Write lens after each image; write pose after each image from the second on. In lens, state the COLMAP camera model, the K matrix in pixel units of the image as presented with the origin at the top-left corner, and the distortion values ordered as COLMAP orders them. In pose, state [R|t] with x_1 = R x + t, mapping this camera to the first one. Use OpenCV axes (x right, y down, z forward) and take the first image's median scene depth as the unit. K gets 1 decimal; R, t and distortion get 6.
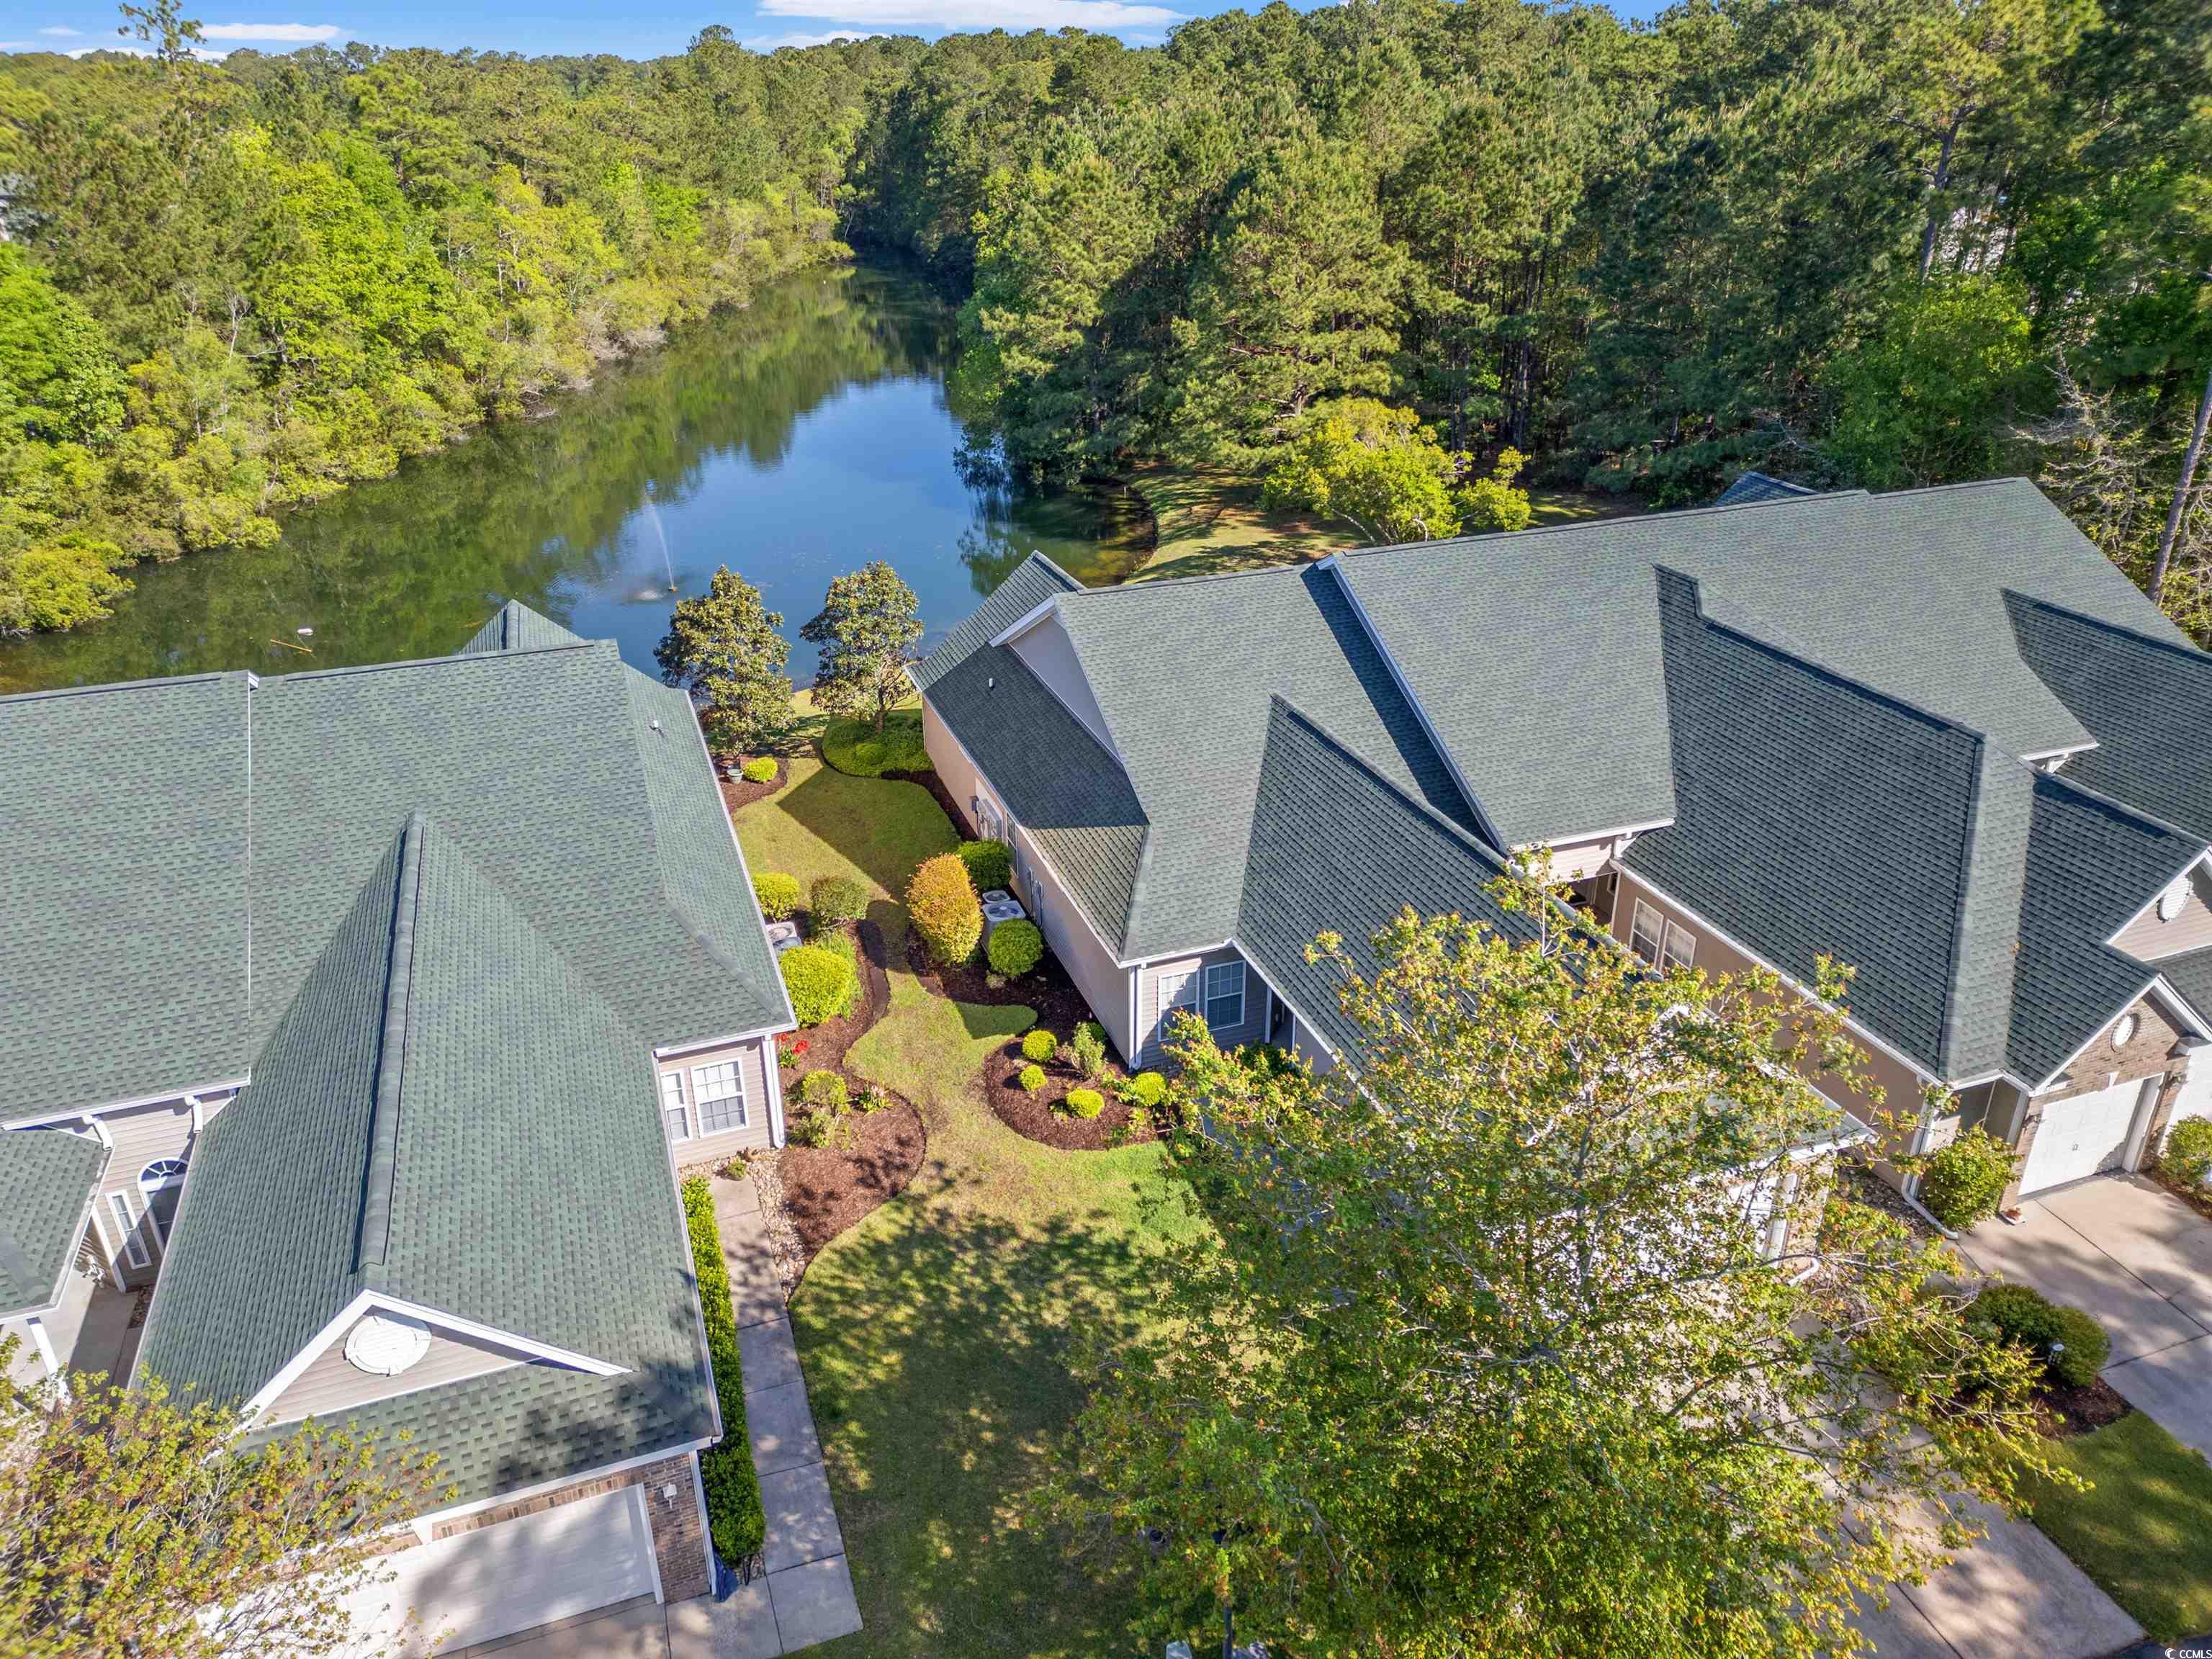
lens RADIAL K [[1575.3, 0, 1106.0], [0, 1575.3, 829.5], [0, 0, 1]] dist [0.111722, -0.126385]
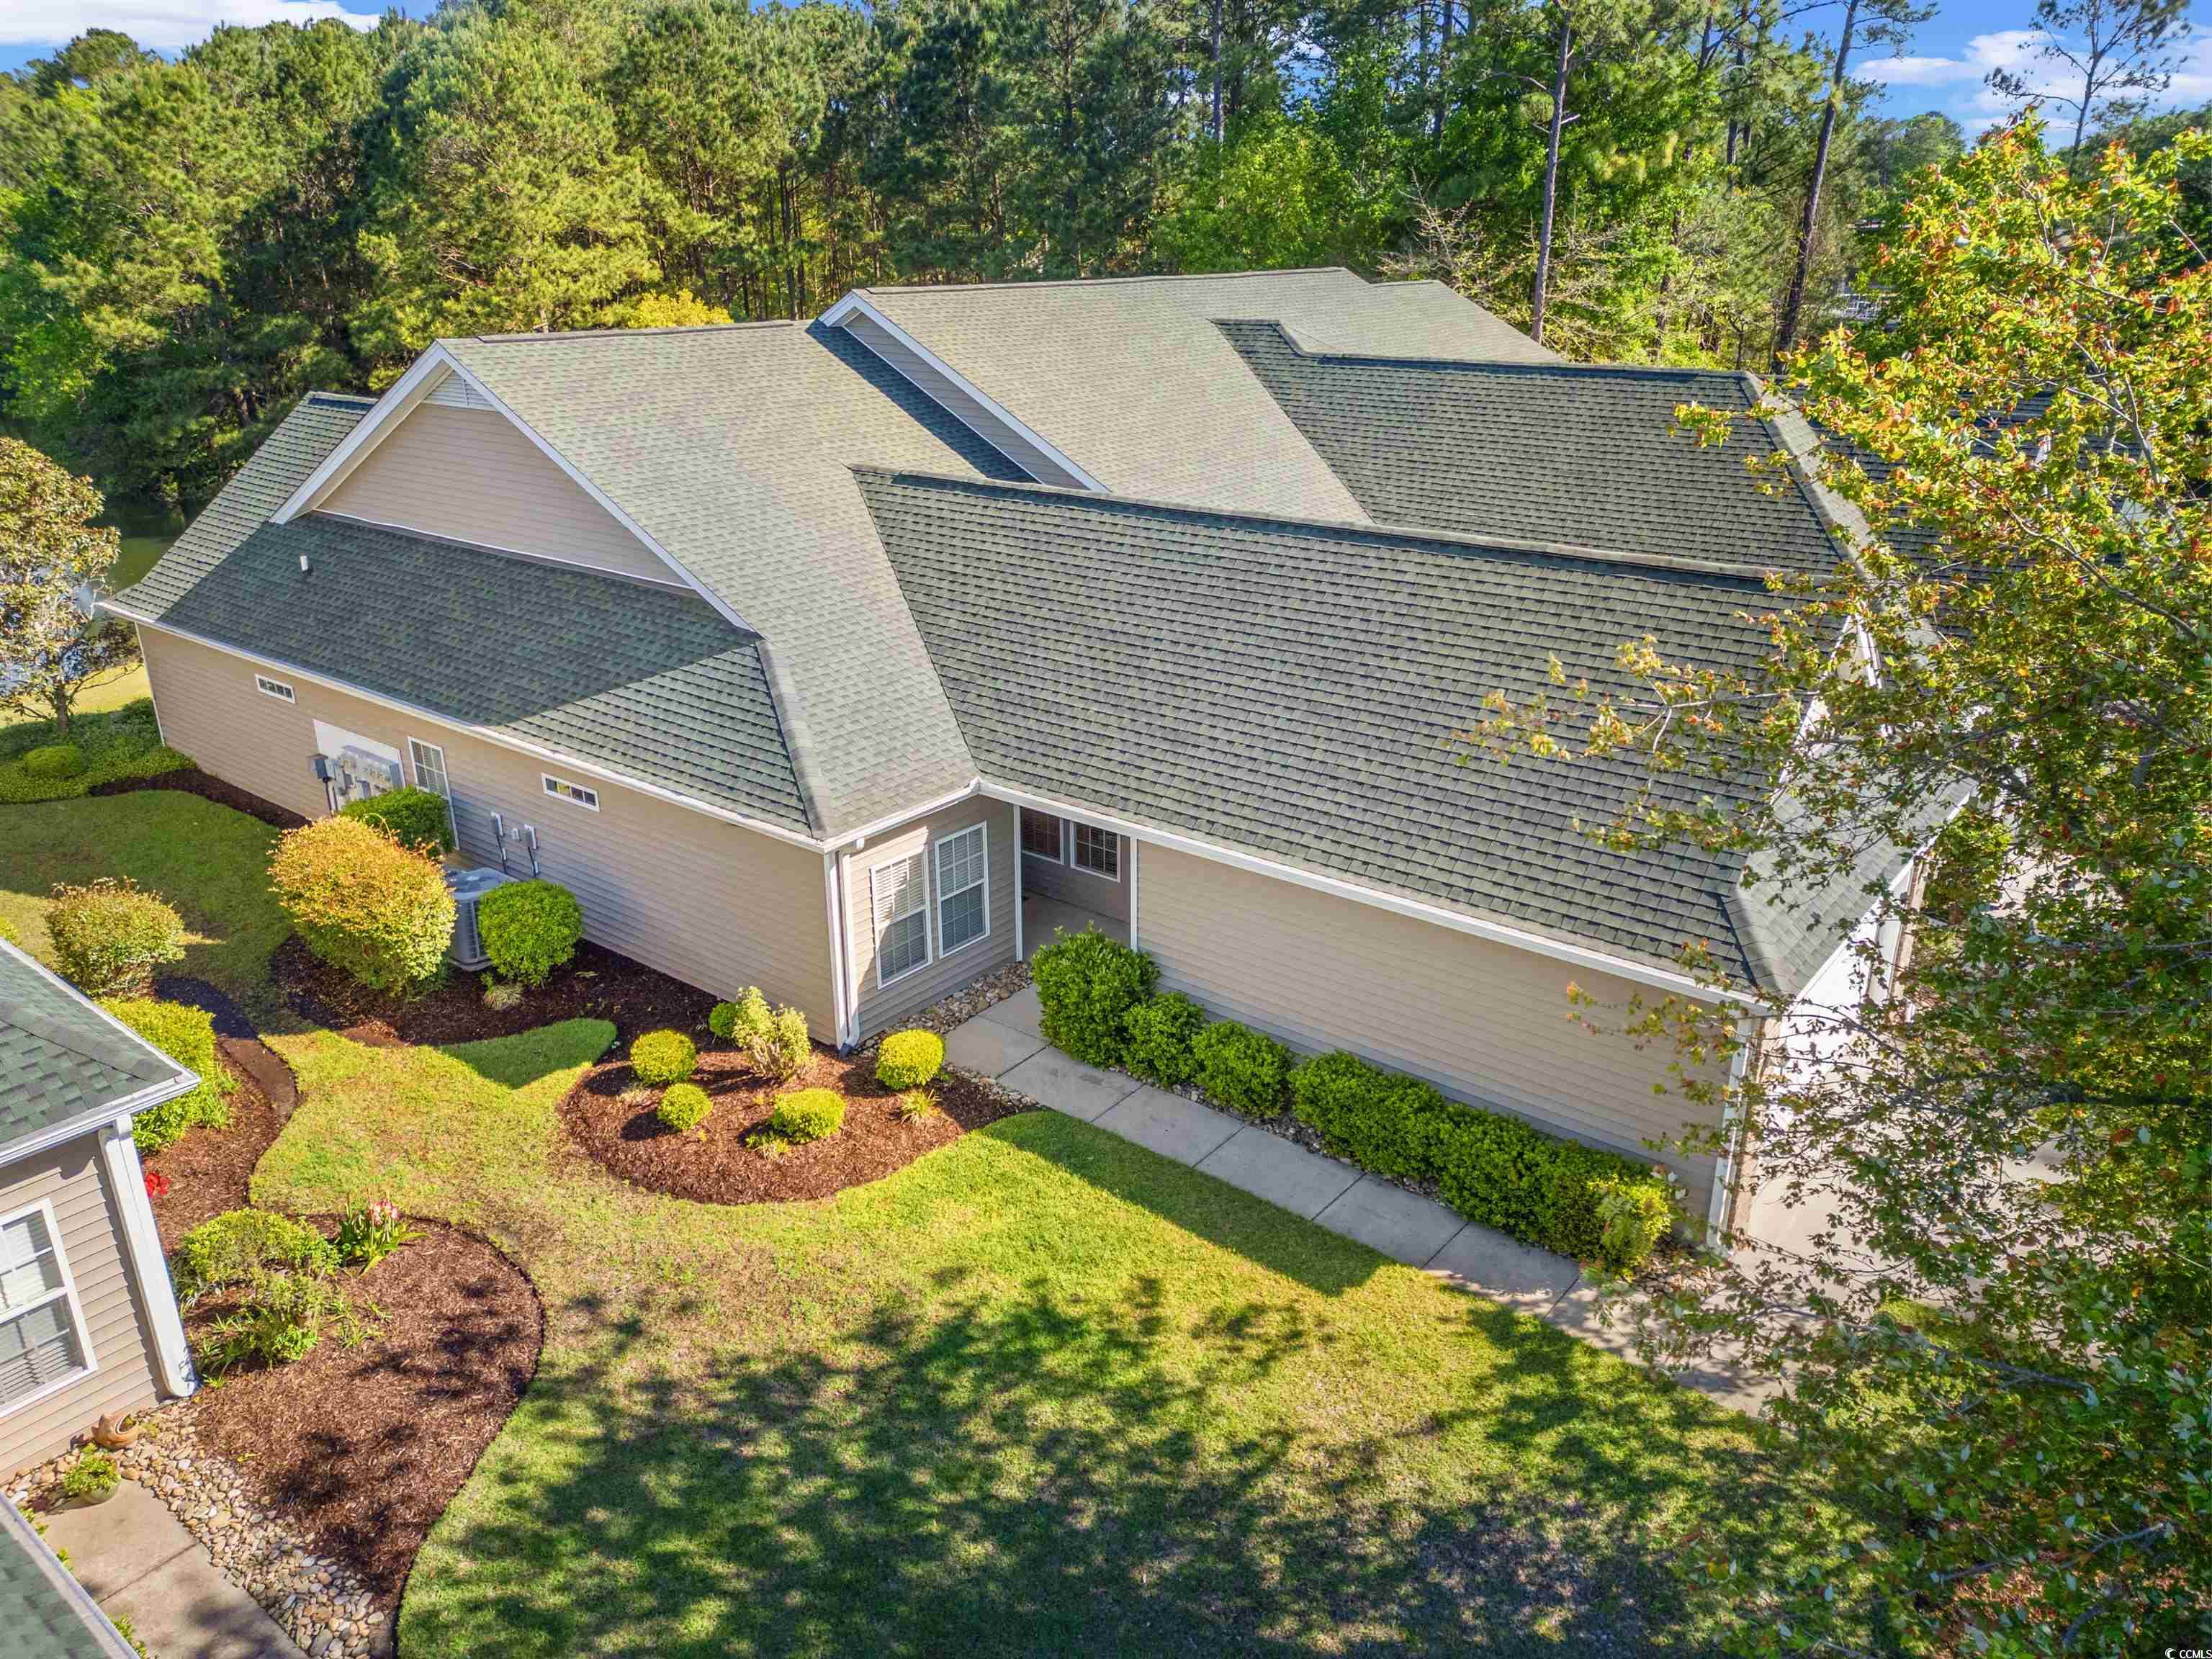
lens RADIAL K [[1575.3, 0, 1106.0], [0, 1575.3, 829.5], [0, 0, 1]] dist [0.111722, -0.126385]
pose [[0.853436, -0.186381, 0.486734, -0.164233], [0.229880, 0.972738, -0.030588, 0.113936], [-0.467763, 0.137996, 0.873015, 0.450241]]
